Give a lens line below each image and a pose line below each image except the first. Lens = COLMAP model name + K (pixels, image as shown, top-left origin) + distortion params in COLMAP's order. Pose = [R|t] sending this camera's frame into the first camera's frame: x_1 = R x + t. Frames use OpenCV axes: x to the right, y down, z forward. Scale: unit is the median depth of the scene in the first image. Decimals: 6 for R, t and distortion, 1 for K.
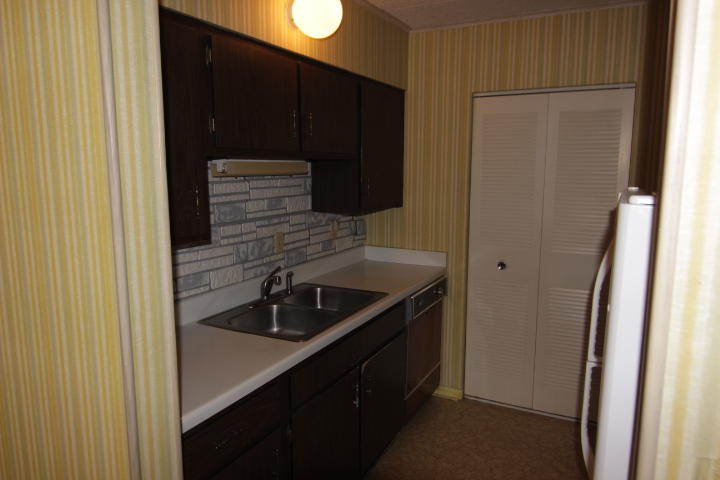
lens RADIAL K [[513.0, 0, 360.5], [0, 513.0, 242.3], [0, 0, 1]] dist [0.000692, -0.000057]
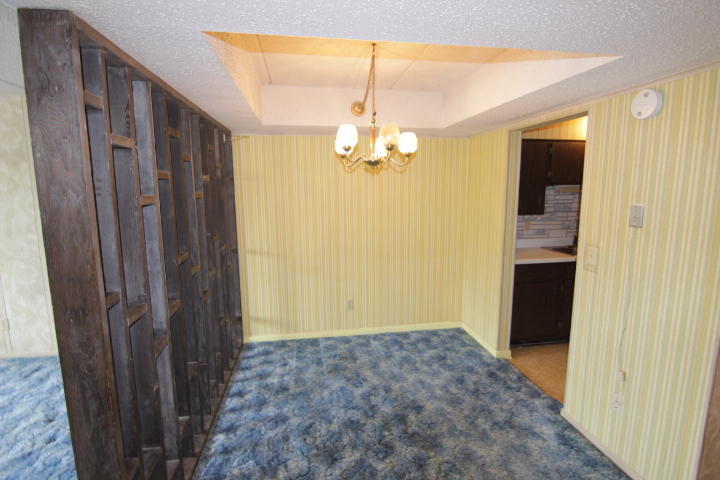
lens RADIAL K [[369.8, 0, 361.6], [0, 369.8, 239.2], [0, 0, 1]] dist [-0.020208, -0.003547]
pose [[0.581123, 0.124782, -0.804193, 0.608946], [-0.124299, 0.990190, 0.063823, 0.098252], [0.804267, 0.062871, 0.590932, -0.784446]]
